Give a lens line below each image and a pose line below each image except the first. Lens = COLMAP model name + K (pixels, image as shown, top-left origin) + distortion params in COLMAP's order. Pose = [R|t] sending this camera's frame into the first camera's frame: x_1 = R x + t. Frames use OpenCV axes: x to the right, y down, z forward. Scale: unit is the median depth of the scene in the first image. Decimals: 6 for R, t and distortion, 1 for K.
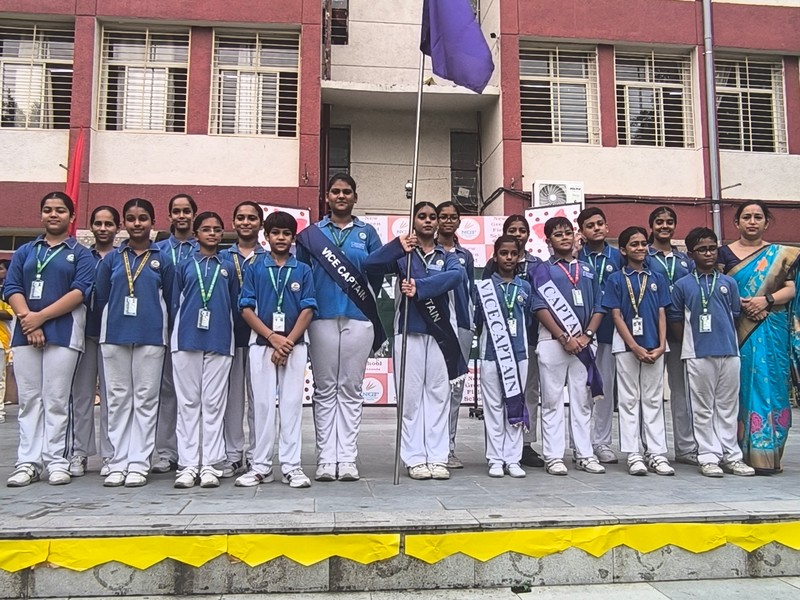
lens RADIAL K [[721.1, 0, 395.3], [0, 721.1, 296.1], [0, 0, 1]] dist [-0.071791, 0.057508]
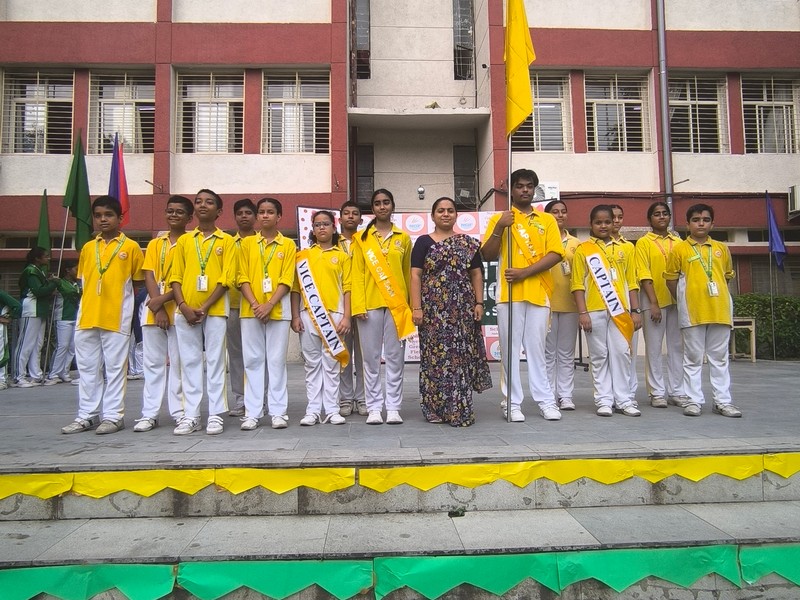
lens RADIAL K [[557.1, 0, 396.2], [0, 557.1, 298.0], [0, 0, 1]] dist [-0.064584, 0.054102]
pose [[0.998054, -0.018943, -0.059402, 0.034461], [0.021024, 0.999179, 0.034618, 0.002970], [0.058698, -0.035800, 0.997634, 0.018618]]
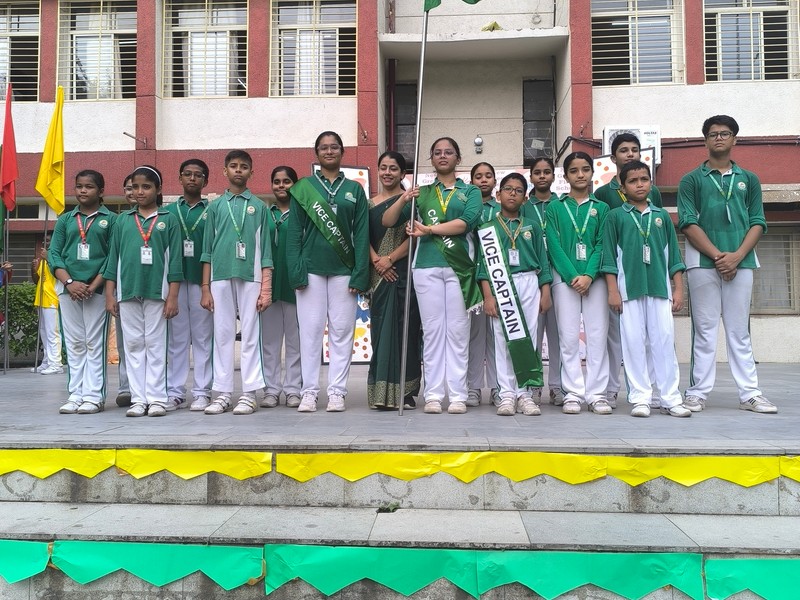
lens RADIAL K [[741.3, 0, 396.7], [0, 741.3, 303.4], [0, 0, 1]] dist [0.013420, 0.000000]
pose [[0.984428, -0.010479, -0.175477, 0.095919], [0.019561, 0.998552, 0.050110, 0.015096], [0.174698, -0.052762, 0.983207, -0.008901]]
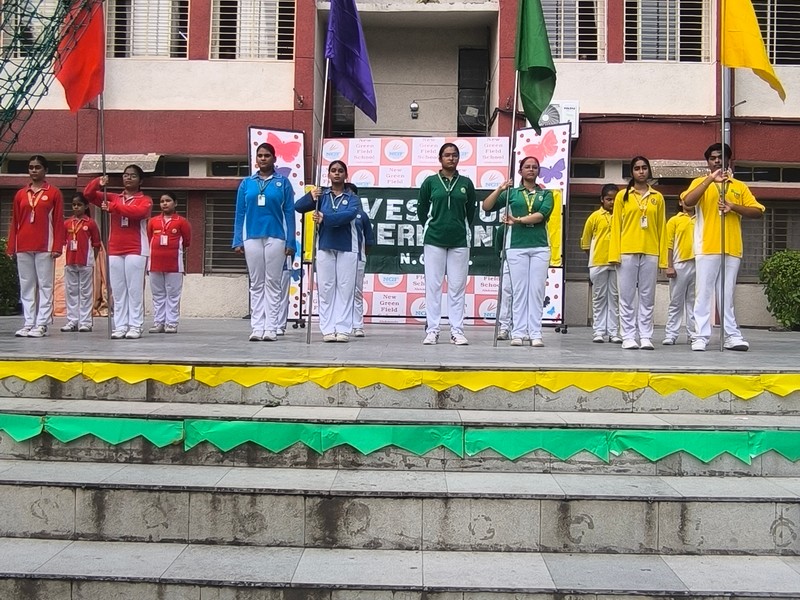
lens RADIAL K [[824.0, 0, 395.3], [0, 824.0, 299.8], [0, 0, 1]] dist [-0.056950, 0.000000]
pose [[0.991560, 0.016159, -0.128641, 0.163923], [-0.004076, 0.995598, 0.093641, 0.007071], [0.129587, -0.092327, 0.987260, -0.161705]]
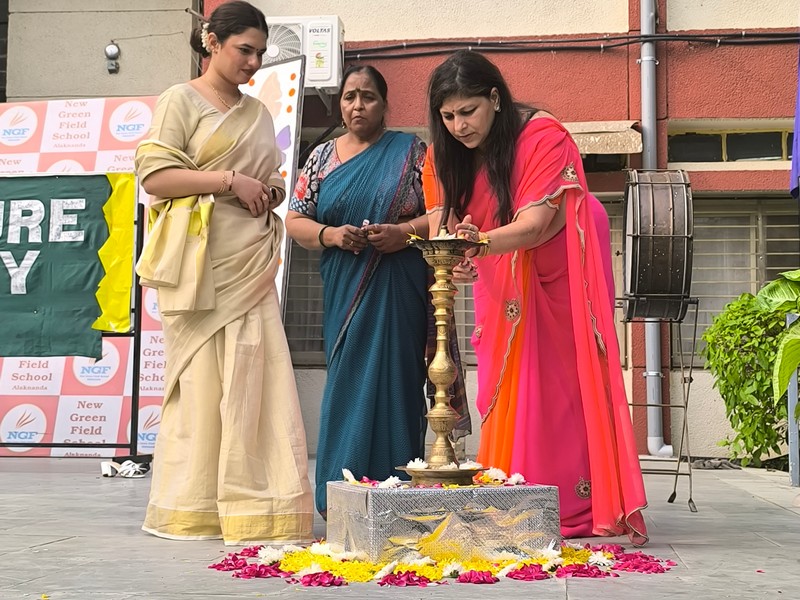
lens RADIAL K [[1306.0, 0, 404.2], [0, 1306.0, 302.5], [0, 0, 1]] dist [0.081674, 0.000000]
pose [[0.970523, -0.013885, -0.240607, 0.529255], [0.015204, 0.999878, 0.003630, 0.038376], [0.240527, -0.007181, 0.970616, 0.121999]]
